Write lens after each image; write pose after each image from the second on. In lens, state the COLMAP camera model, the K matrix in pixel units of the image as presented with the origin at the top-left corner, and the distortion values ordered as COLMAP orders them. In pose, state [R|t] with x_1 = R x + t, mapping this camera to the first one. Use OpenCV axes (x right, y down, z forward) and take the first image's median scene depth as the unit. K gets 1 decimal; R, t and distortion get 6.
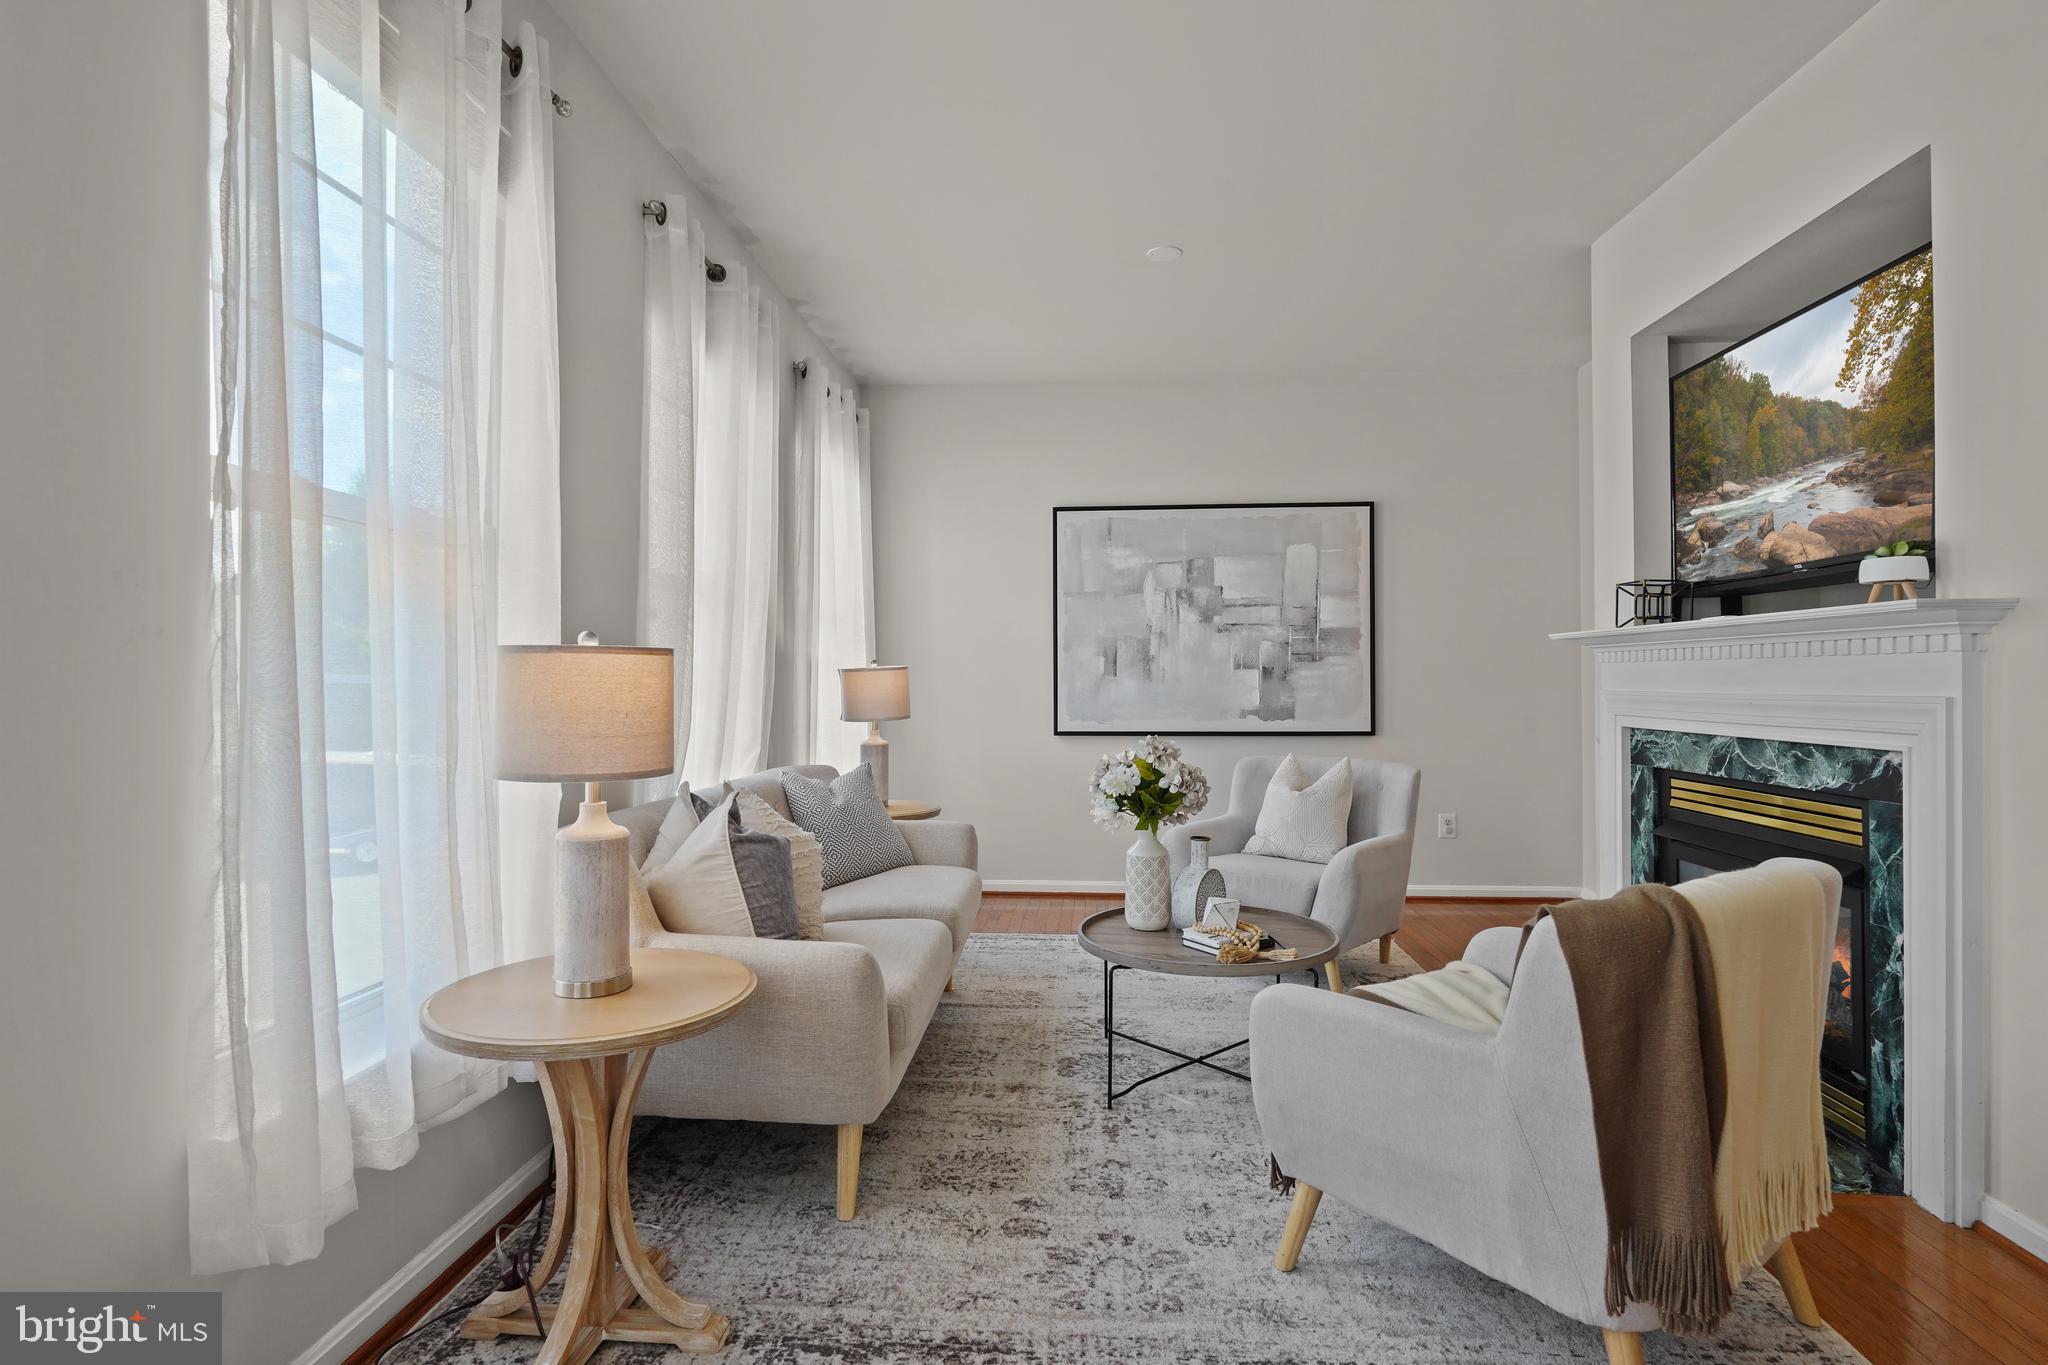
lens RADIAL K [[1016.7, 0, 1004.6], [0, 1016.7, 677.1], [0, 0, 1]] dist [-0.001773, 0.000516]
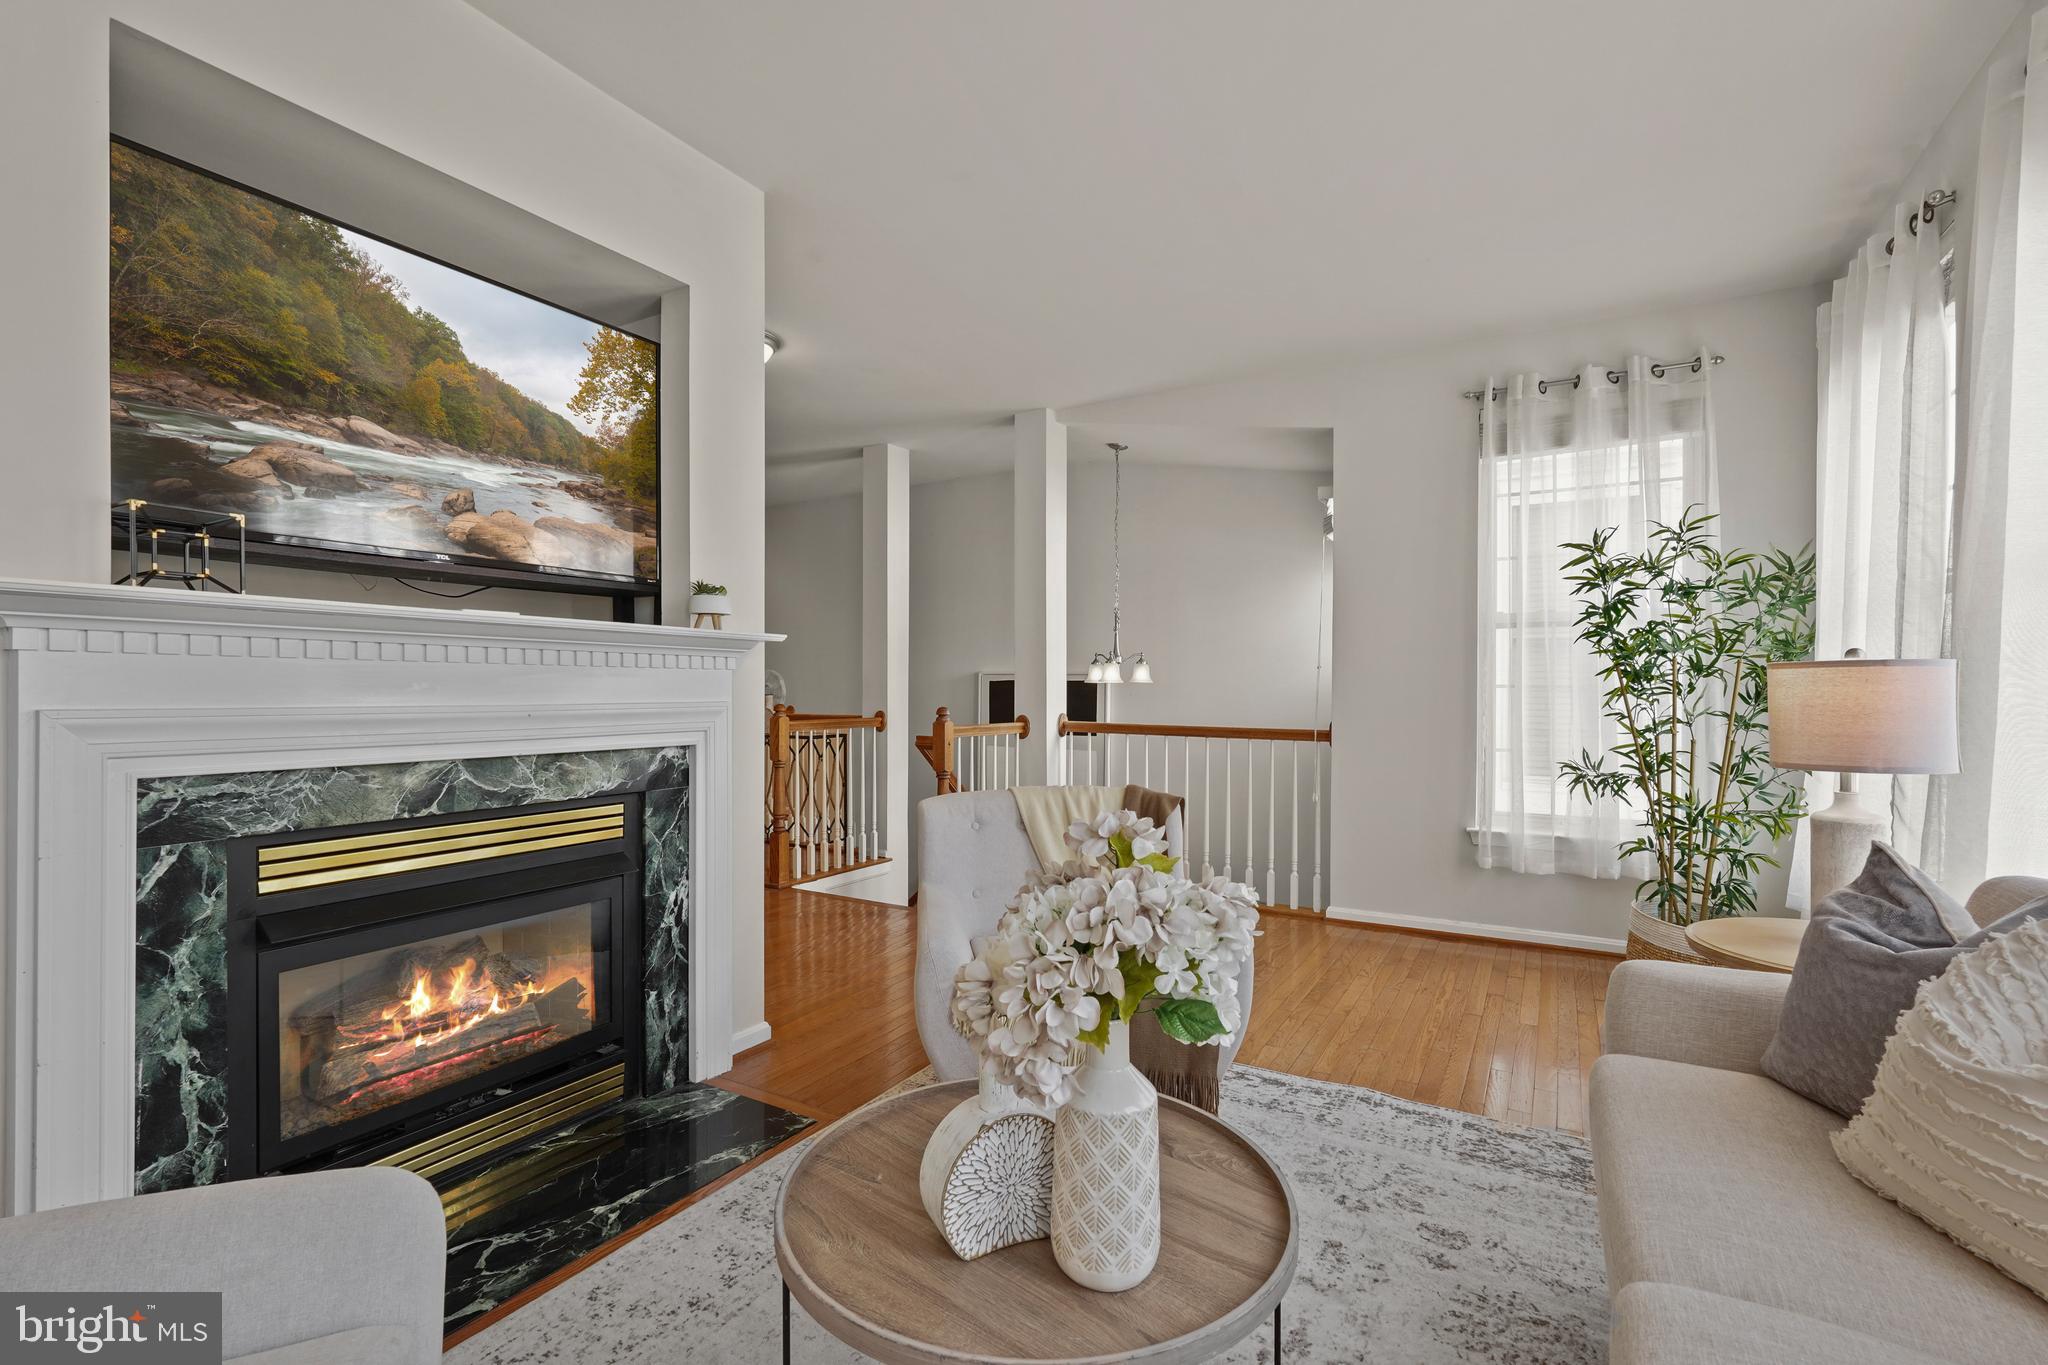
lens RADIAL K [[895.0, 0, 1018.7], [0, 895.0, 670.3], [0, 0, 1]] dist [-0.015844, 0.000254]
pose [[-0.898985, 0.010517, 0.437852, 0.006067], [-0.001267, 0.999645, -0.026613, 0.005638], [-0.437977, -0.024480, -0.898653, 1.378609]]
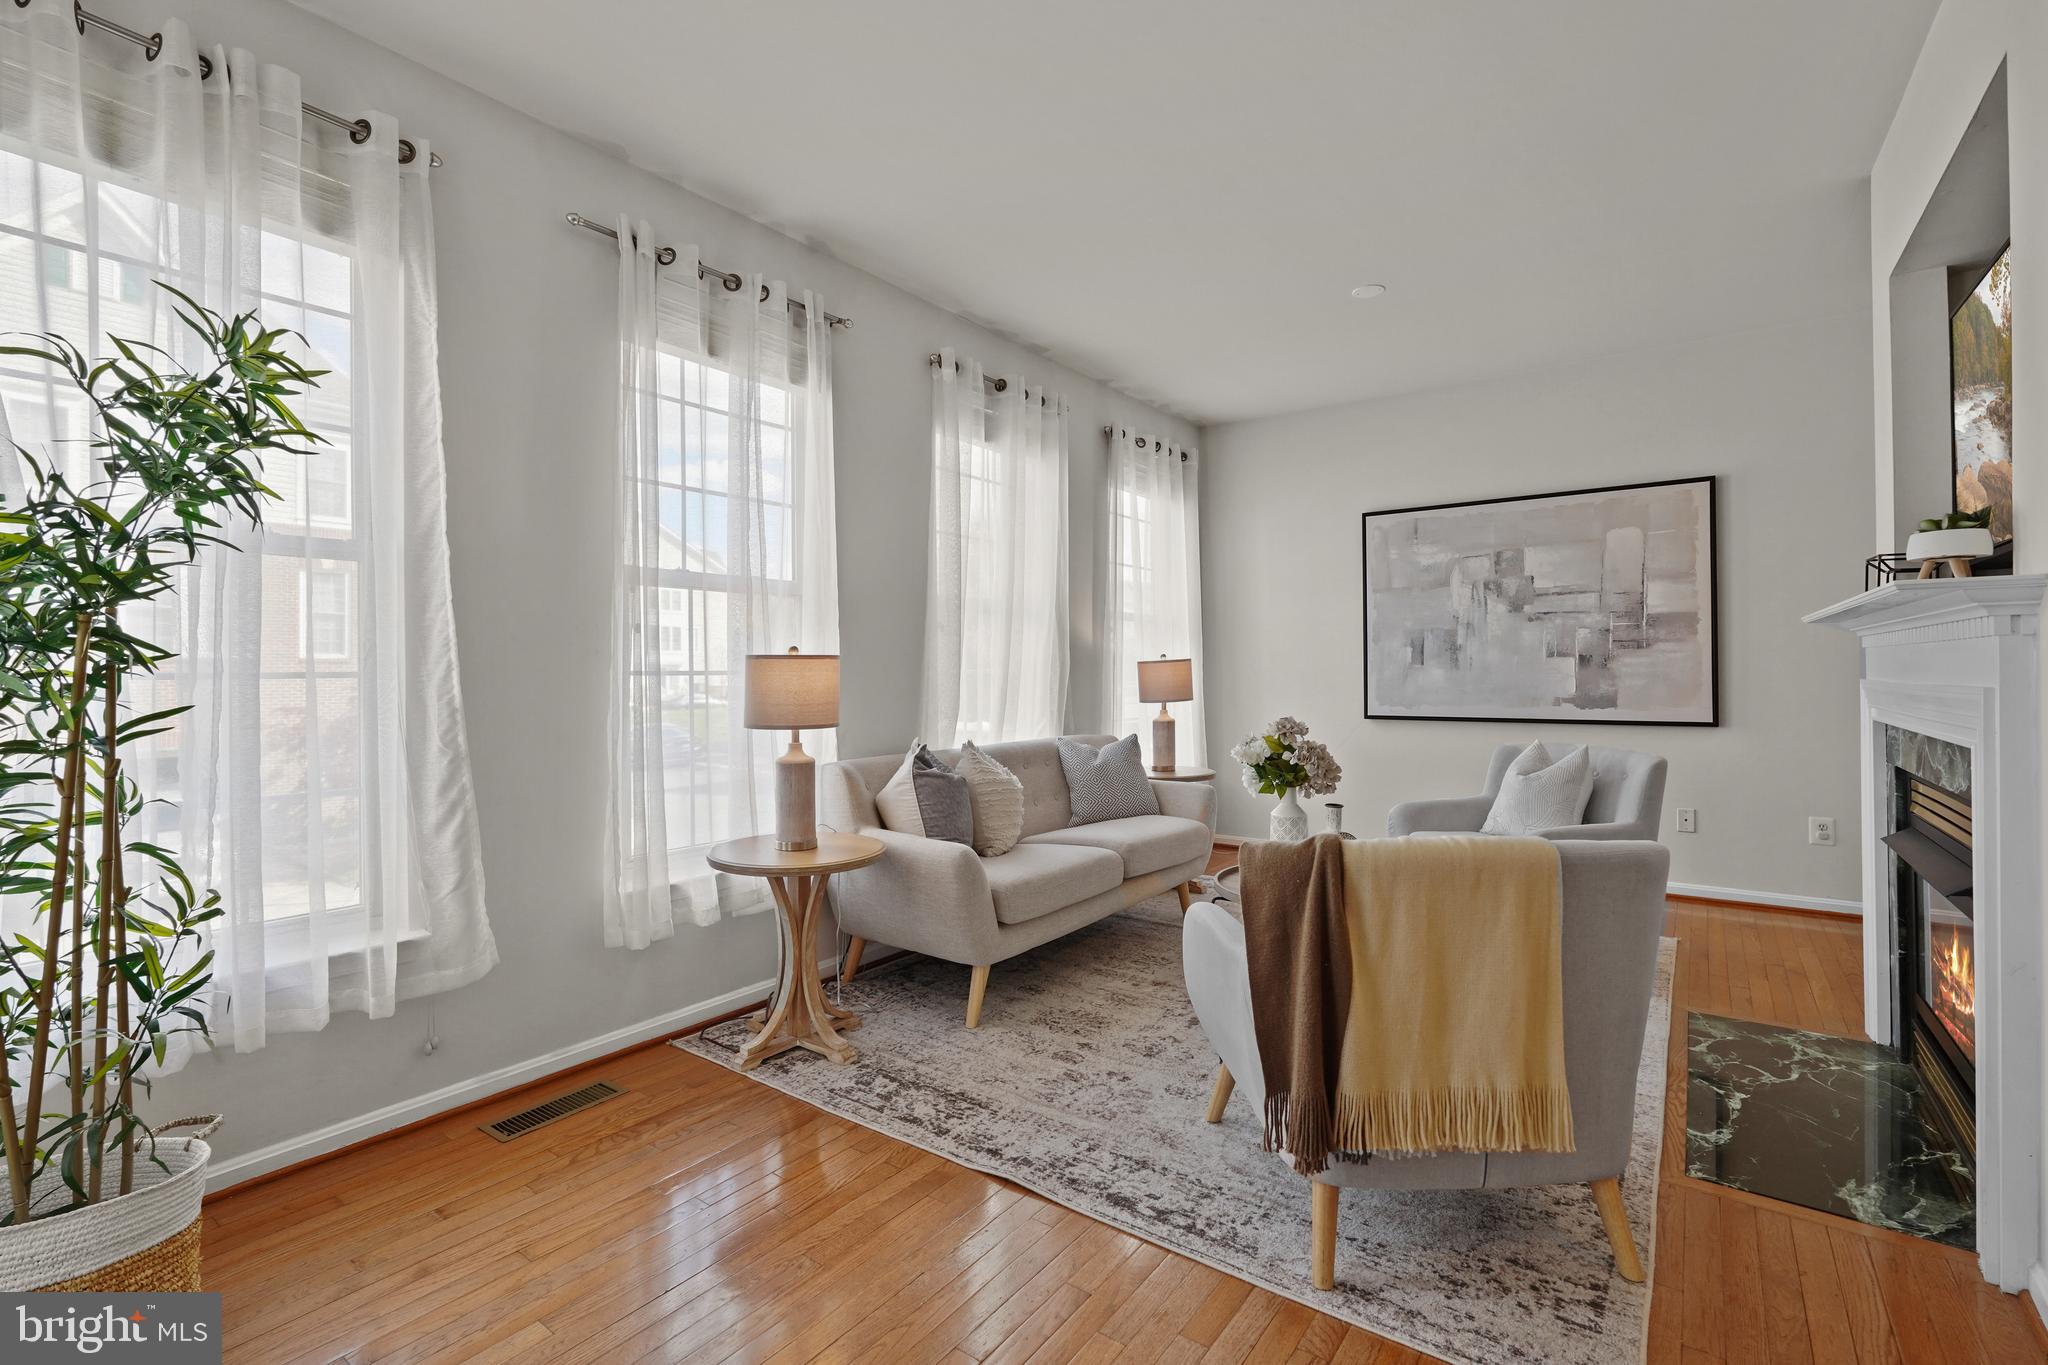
lens RADIAL K [[914.7, 0, 1012.1], [0, 914.7, 666.5], [0, 0, 1]] dist [-0.002309, 0.000640]
pose [[0.847847, -0.005955, -0.530208, 0.443489], [0.007032, 0.999975, 0.000013, -0.004021], [0.530194, -0.003740, 0.847868, -0.087864]]
